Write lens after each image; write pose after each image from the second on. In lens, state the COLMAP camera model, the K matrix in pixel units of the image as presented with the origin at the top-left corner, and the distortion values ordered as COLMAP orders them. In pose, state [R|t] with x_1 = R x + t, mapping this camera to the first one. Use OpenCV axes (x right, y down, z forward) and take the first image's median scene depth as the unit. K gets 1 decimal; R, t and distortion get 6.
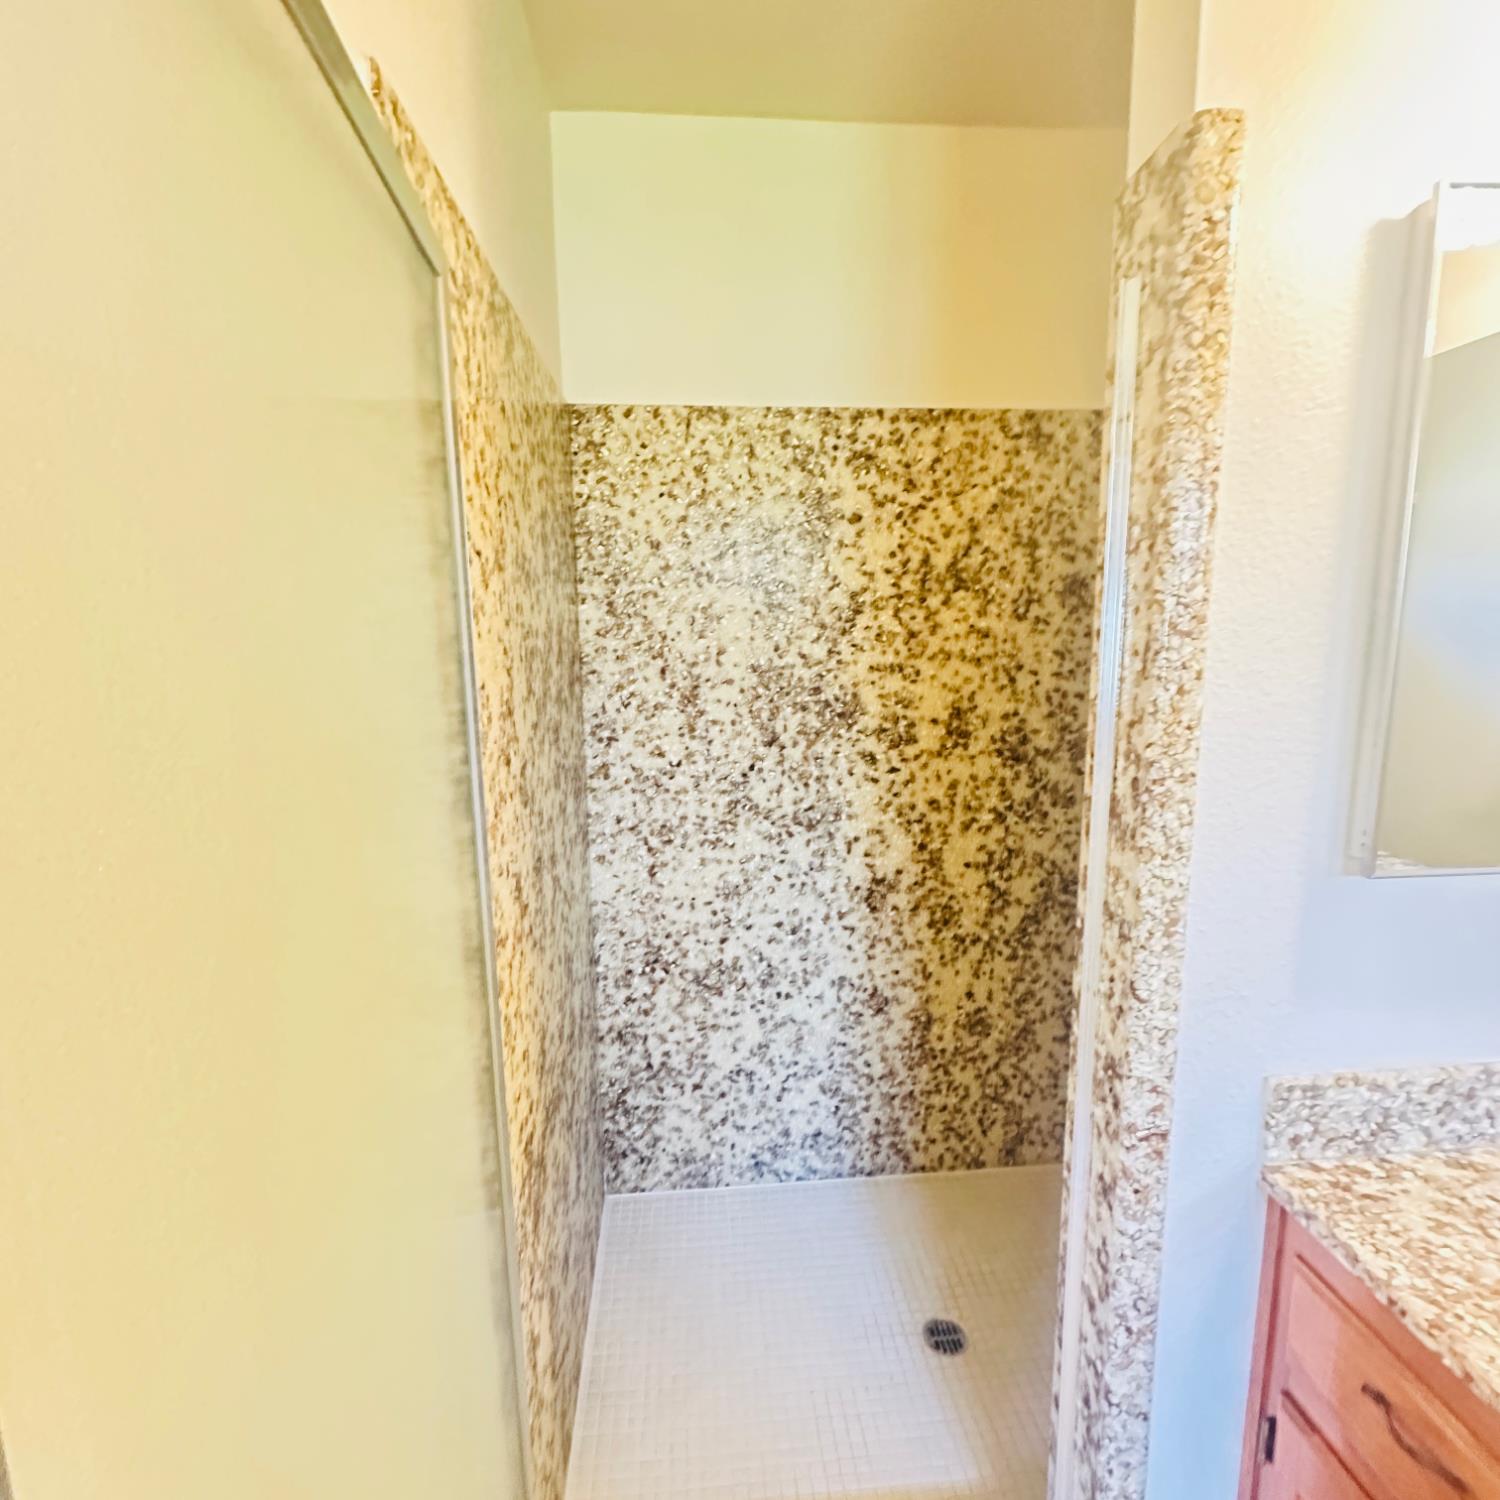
lens RADIAL K [[795.9, 0, 756.4], [0, 795.9, 748.6], [0, 0, 1]] dist [0.001864, -0.001915]
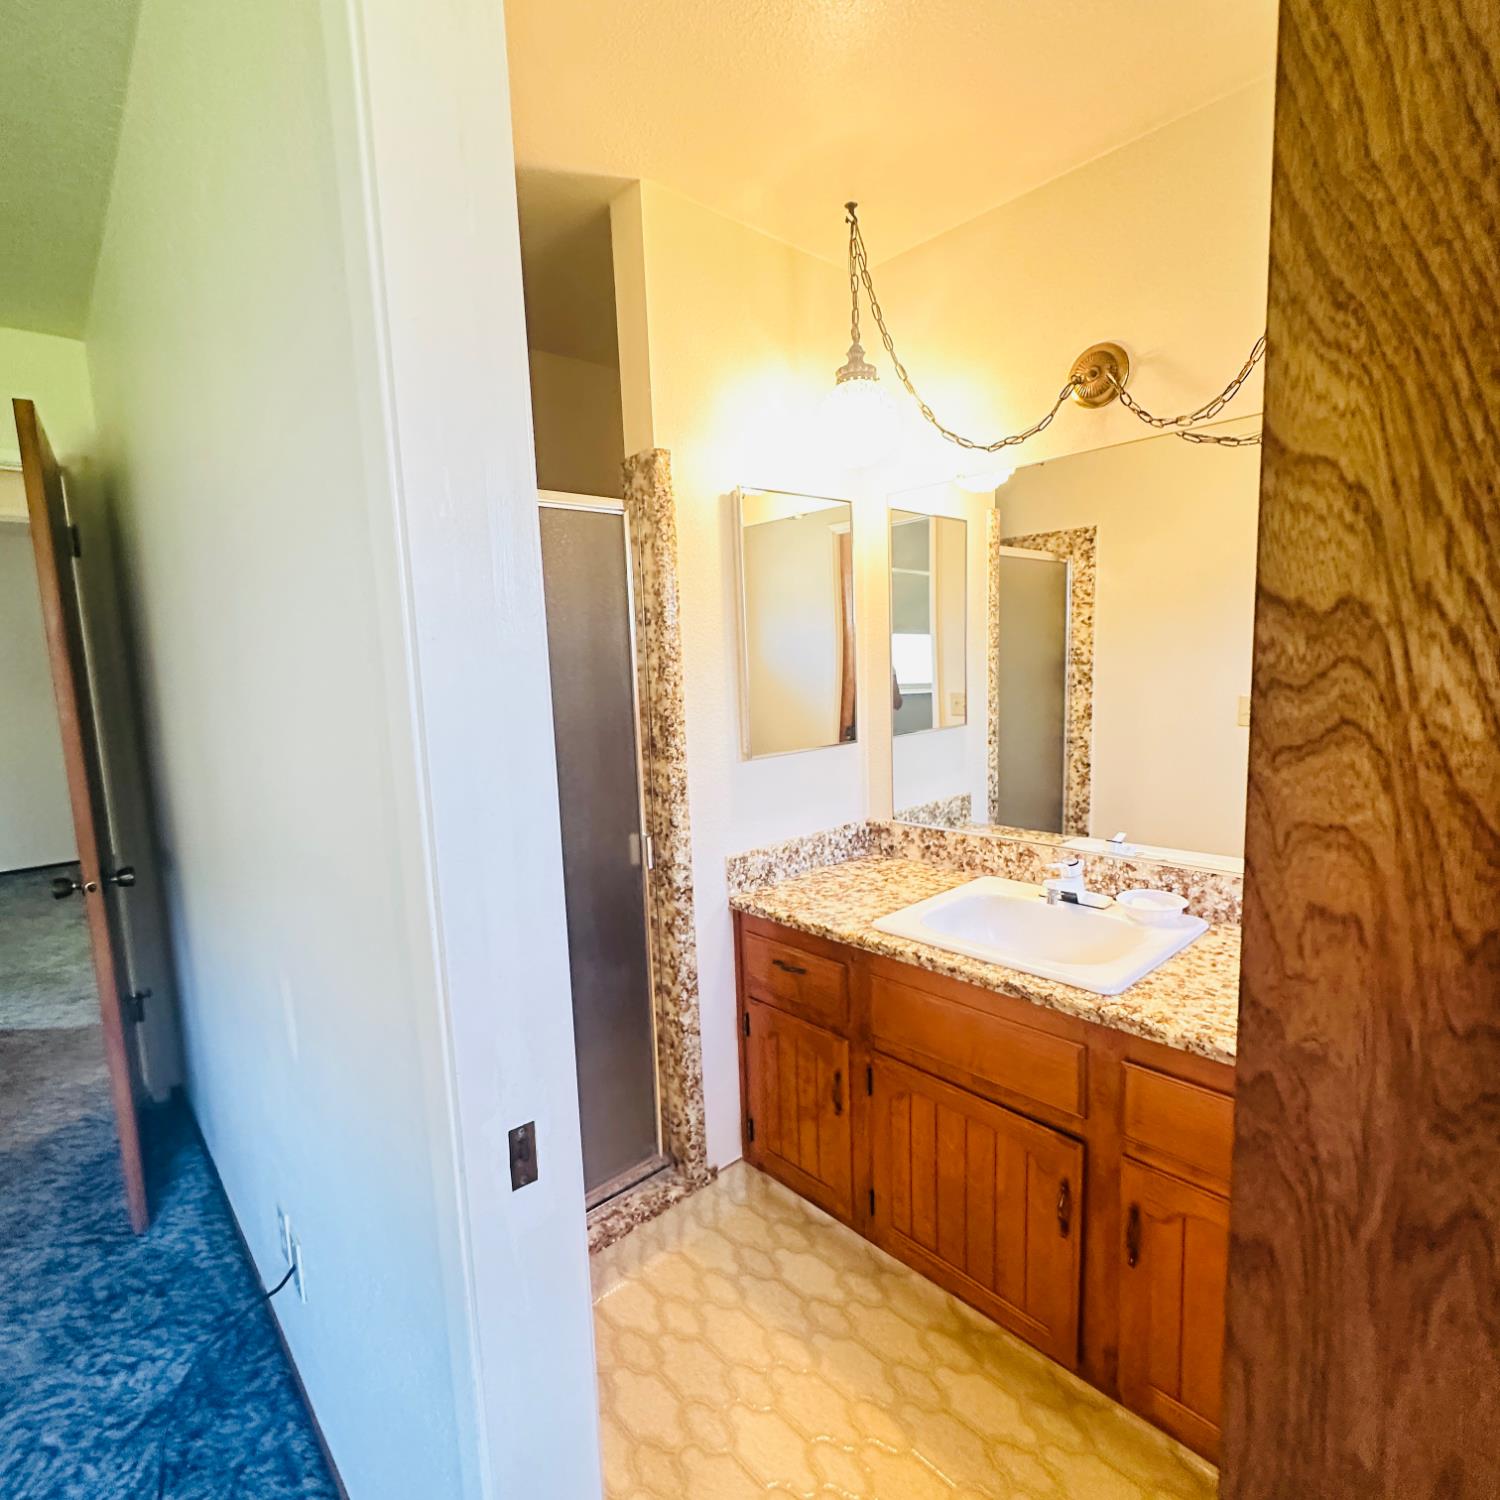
lens RADIAL K [[795.9, 0, 754.3], [0, 795.9, 749.2], [0, 0, 1]] dist [0.001864, -0.001915]
pose [[0.789770, -0.095927, 0.605856, -0.664240], [0.121603, 0.992578, -0.001359, 0.136144], [-0.601229, 0.074748, 0.795573, -0.906752]]
